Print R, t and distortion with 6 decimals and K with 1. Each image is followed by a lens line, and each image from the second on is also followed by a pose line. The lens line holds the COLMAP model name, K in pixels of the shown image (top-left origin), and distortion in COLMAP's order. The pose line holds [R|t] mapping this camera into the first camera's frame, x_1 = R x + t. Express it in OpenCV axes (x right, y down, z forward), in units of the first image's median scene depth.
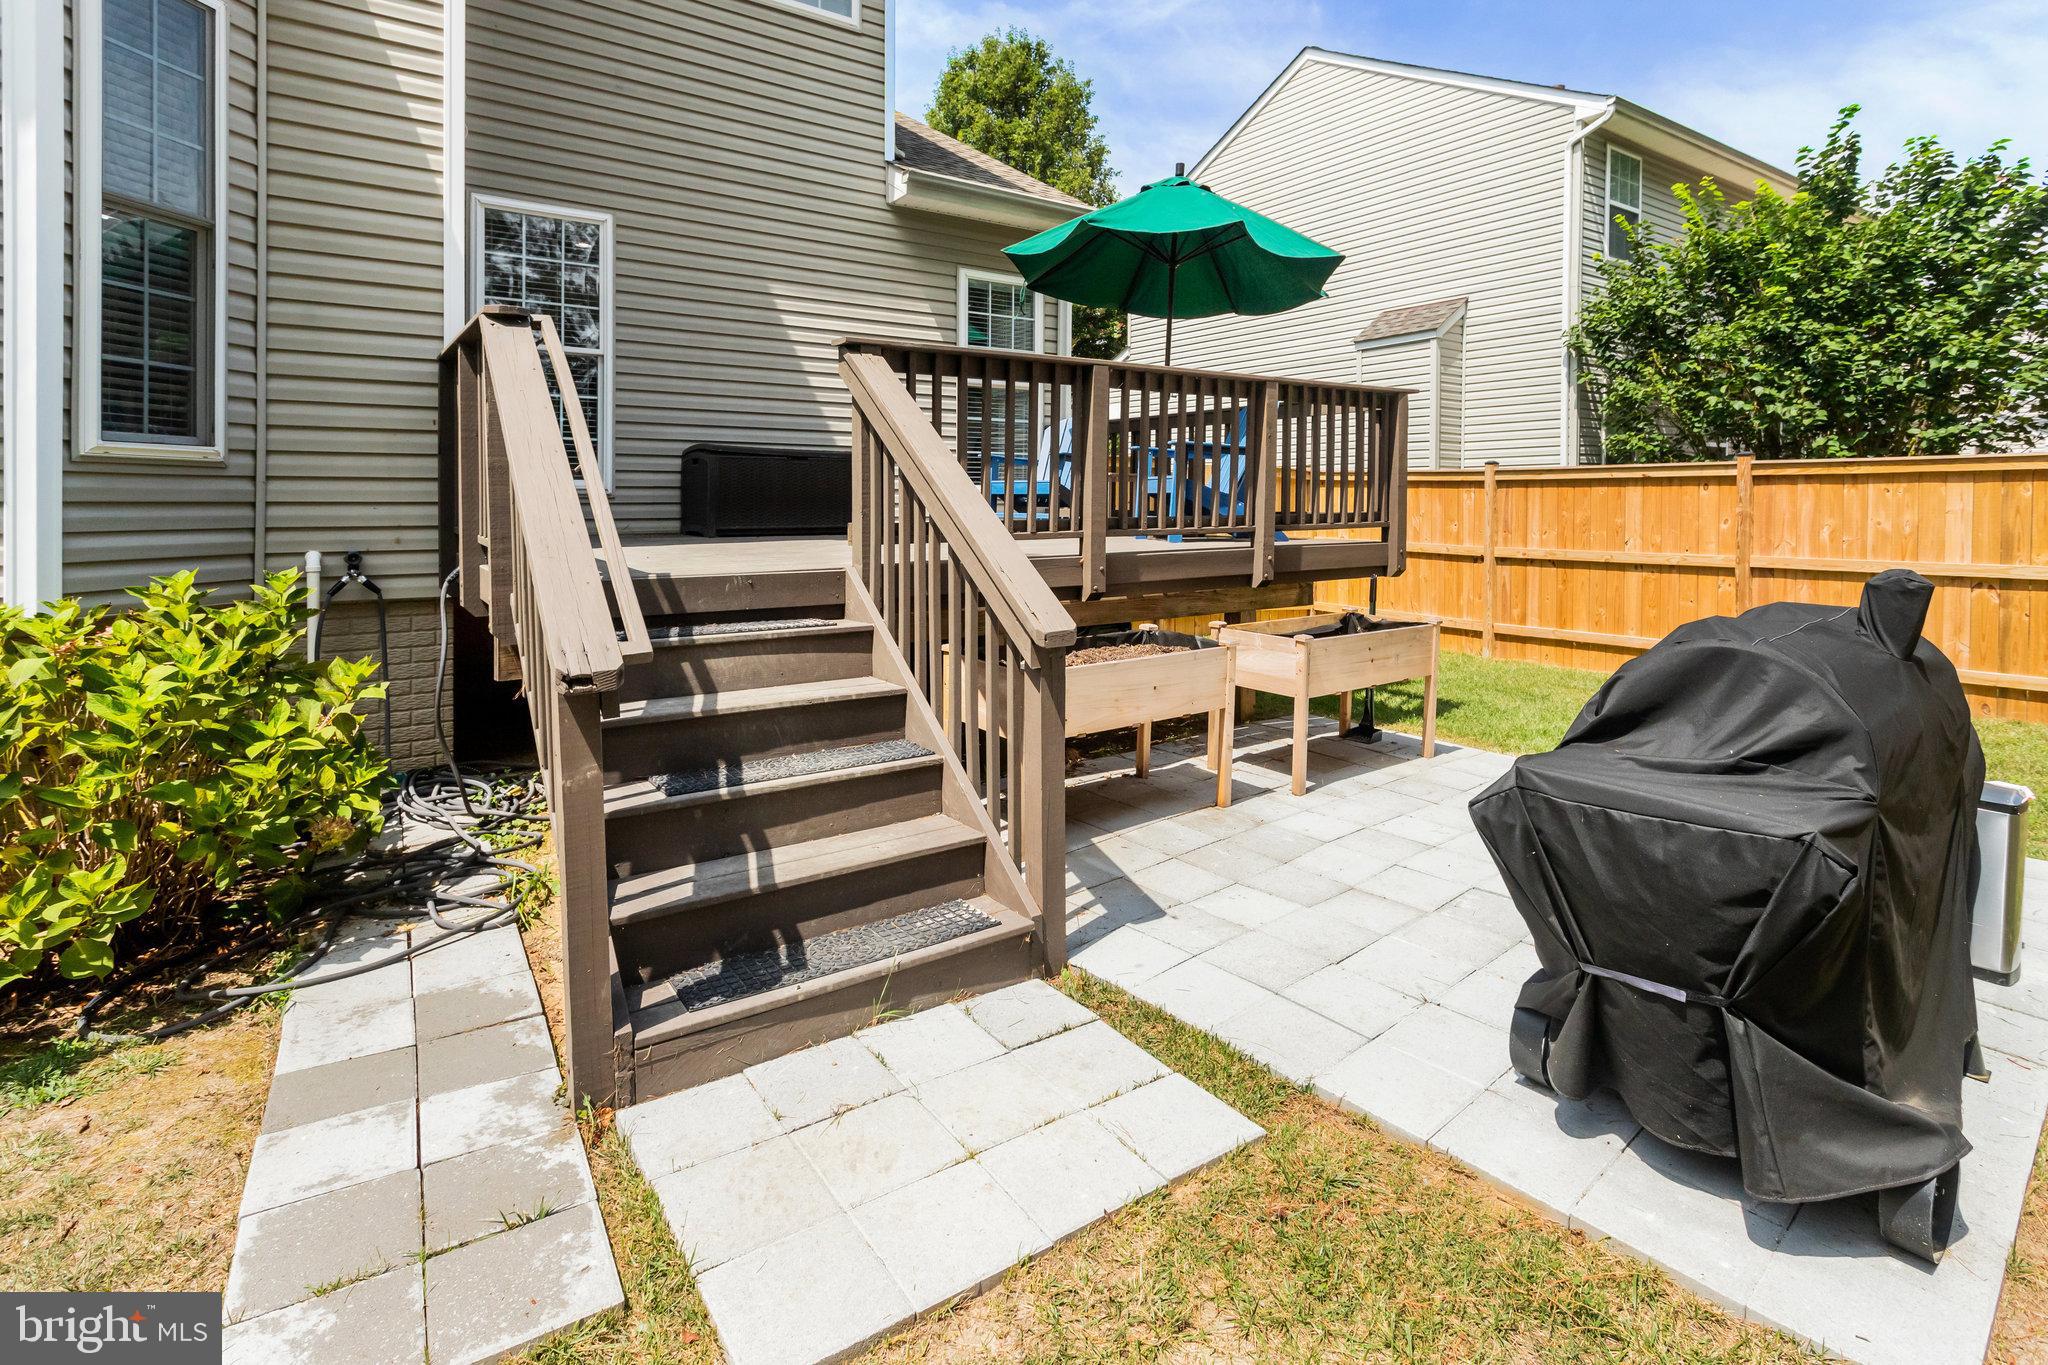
lens RADIAL K [[1039.5, 0, 1057.2], [0, 1039.5, 509.1], [0, 0, 1]] dist [0.003897, 0.000312]
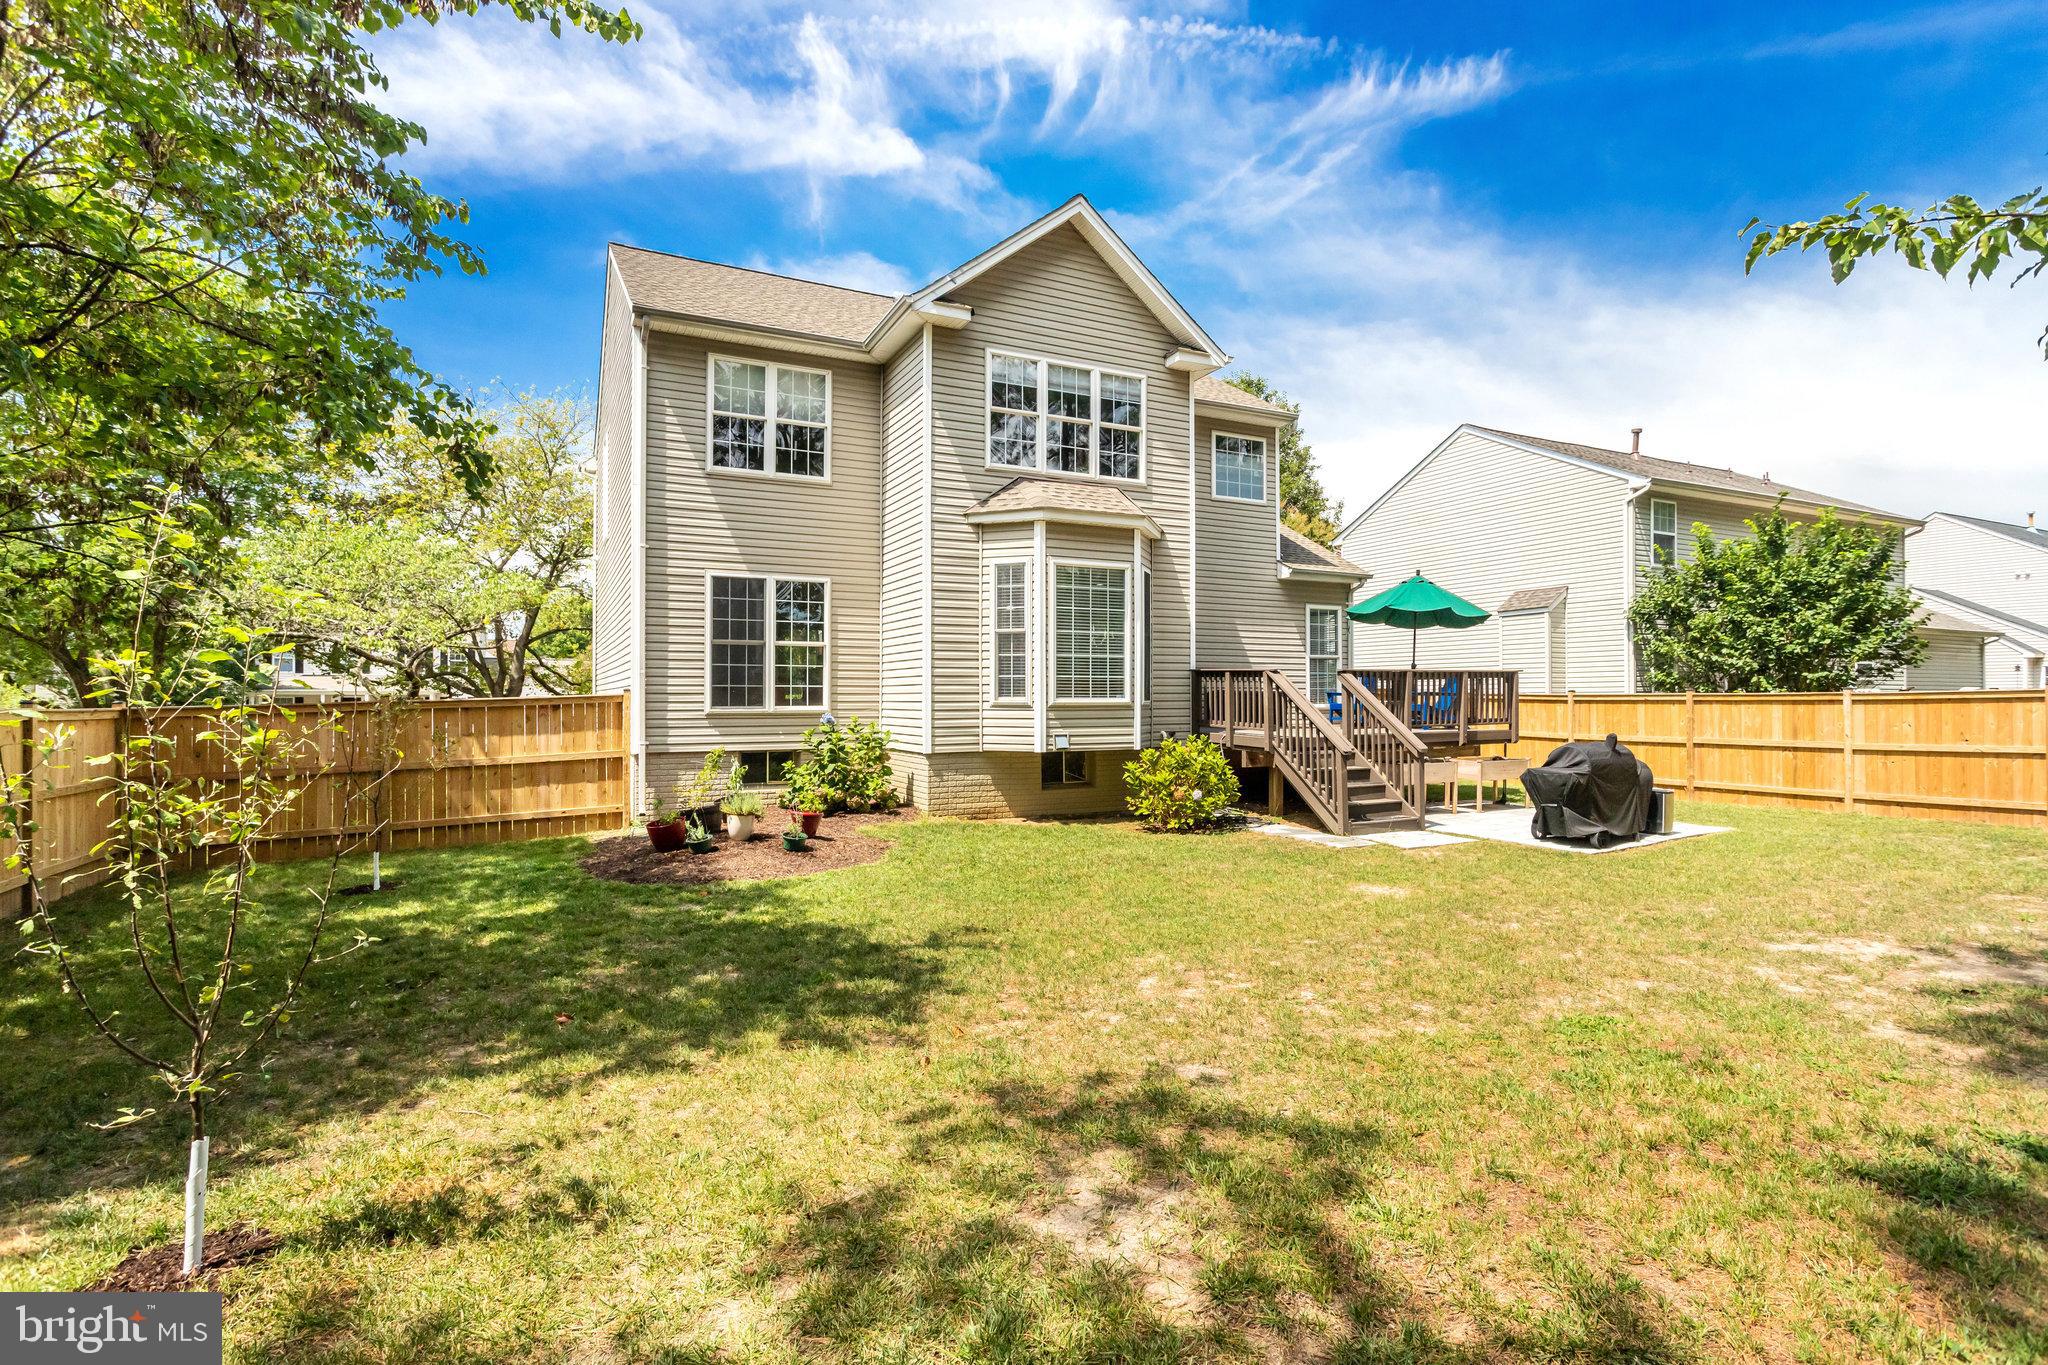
lens RADIAL K [[1039.5, 0, 1042.8], [0, 1039.5, 671.2], [0, 0, 1]] dist [0.003897, 0.000312]
pose [[0.990738, -0.005013, -0.135693, -0.355781], [0.000928, 0.999545, -0.030147, -0.027175], [0.135783, 0.029742, 0.990292, -1.263844]]
